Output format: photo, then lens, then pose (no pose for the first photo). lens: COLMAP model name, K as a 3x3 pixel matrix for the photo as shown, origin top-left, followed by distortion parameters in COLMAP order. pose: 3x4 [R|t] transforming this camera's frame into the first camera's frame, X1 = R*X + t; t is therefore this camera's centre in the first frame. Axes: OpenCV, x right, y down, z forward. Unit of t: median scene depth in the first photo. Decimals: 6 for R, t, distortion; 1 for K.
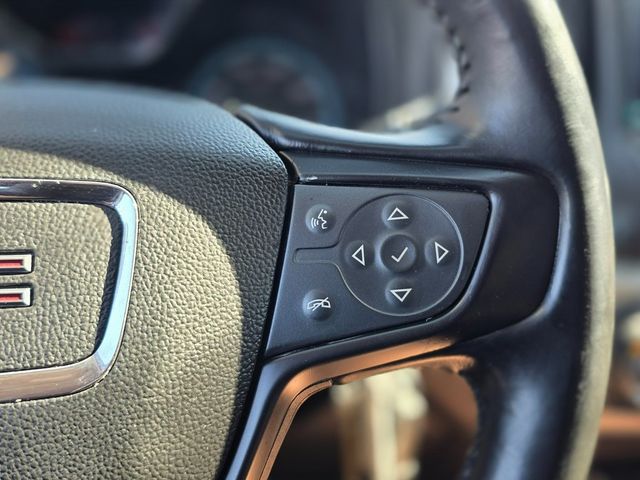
lens RADIAL K [[638.5, 0, 320.0], [0, 638.5, 240.0], [0, 0, 1]] dist [0.002763, 0.004933]
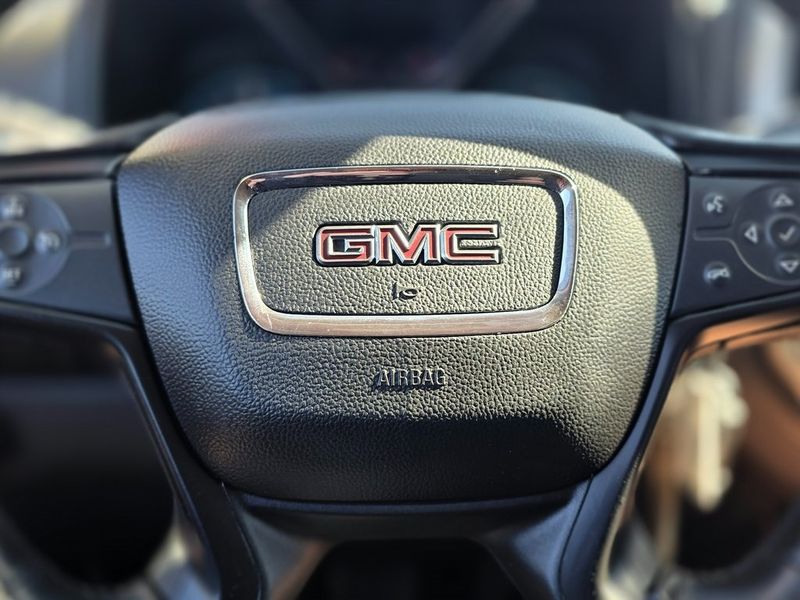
lens RADIAL K [[771.7, 0, 400.0], [0, 771.7, 300.0], [0, 0, 1]] dist [0.156993, -0.346697]
pose [[0.997714, 0.015382, -0.065807, -0.543280], [-0.017880, 0.999136, -0.037530, 0.234906], [0.065173, 0.038621, 0.997126, -0.543511]]
